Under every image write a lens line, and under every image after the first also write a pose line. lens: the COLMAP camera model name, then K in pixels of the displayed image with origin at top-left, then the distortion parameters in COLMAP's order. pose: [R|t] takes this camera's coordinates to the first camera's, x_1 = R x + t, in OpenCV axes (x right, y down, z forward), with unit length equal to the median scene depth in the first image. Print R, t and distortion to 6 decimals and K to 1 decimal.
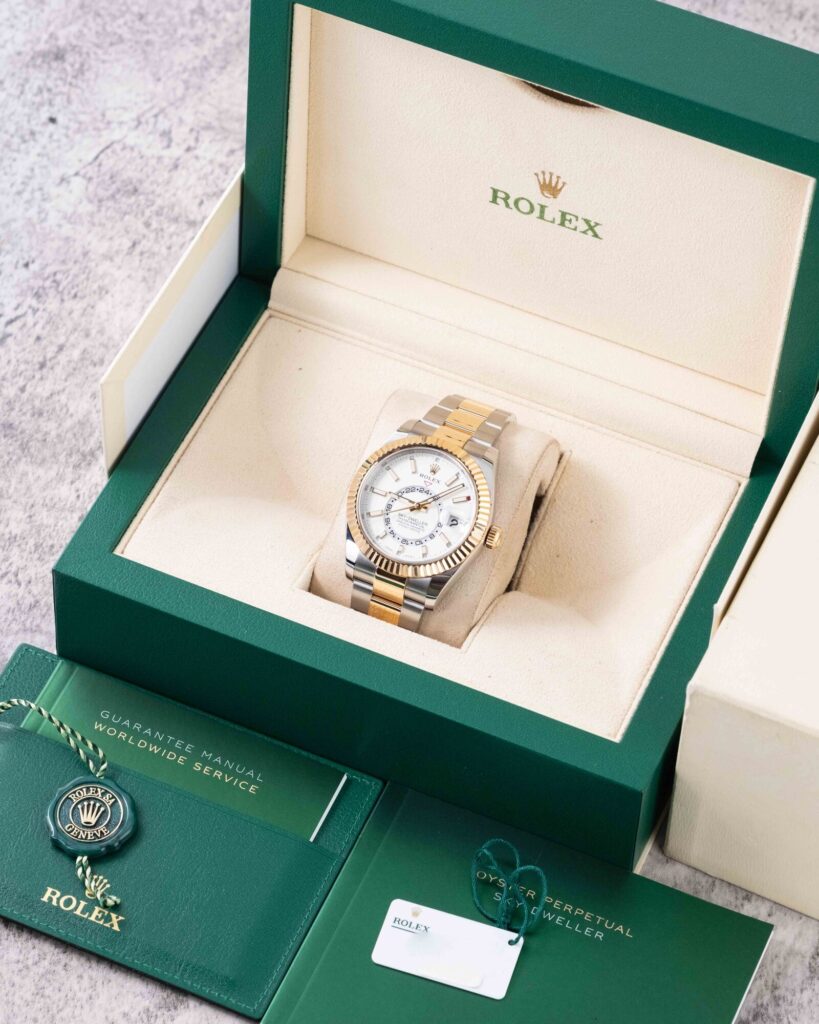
lens RADIAL K [[4189.3, 0, 410.6], [0, 4189.3, 511.9], [0, 0, 1]] dist [0.237607, 0.000000]
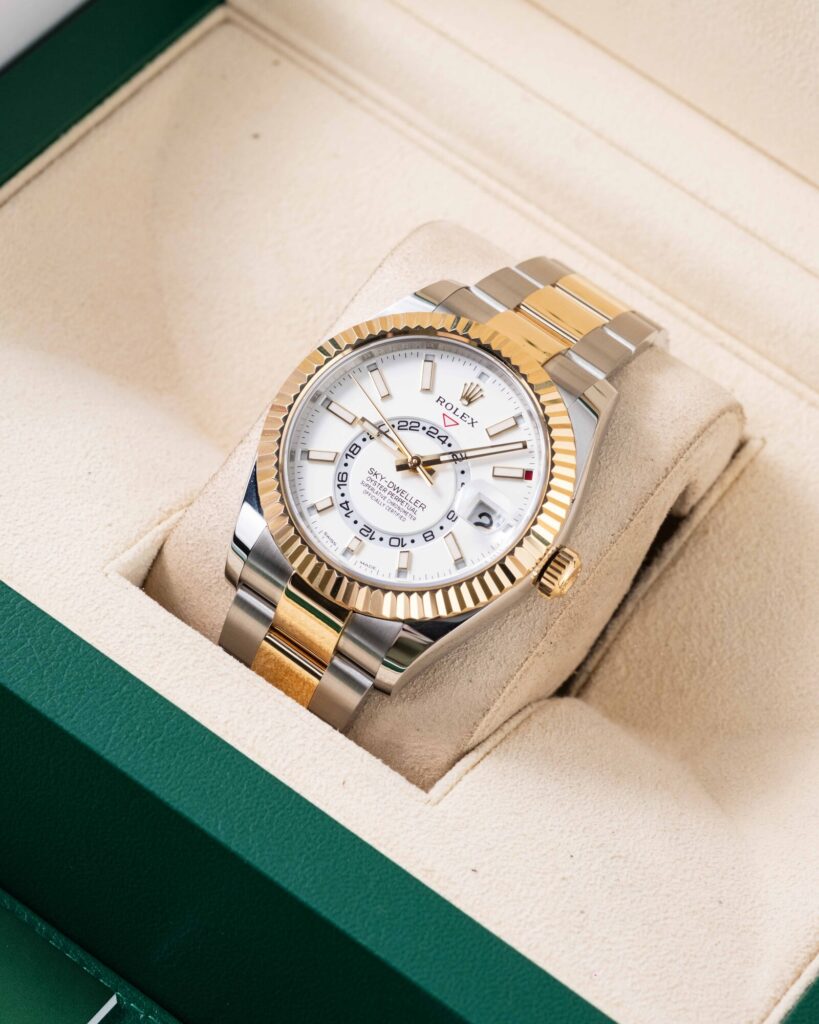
lens RADIAL K [[4189.3, 0, 408.8], [0, 4189.3, 511.6], [0, 0, 1]] dist [0.237607, 0.000000]
pose [[0.967894, 0.250649, -0.018866, 0.010852], [-0.250903, 0.967931, -0.012559, 0.009454], [0.015113, 0.016890, 0.999743, 0.543639]]
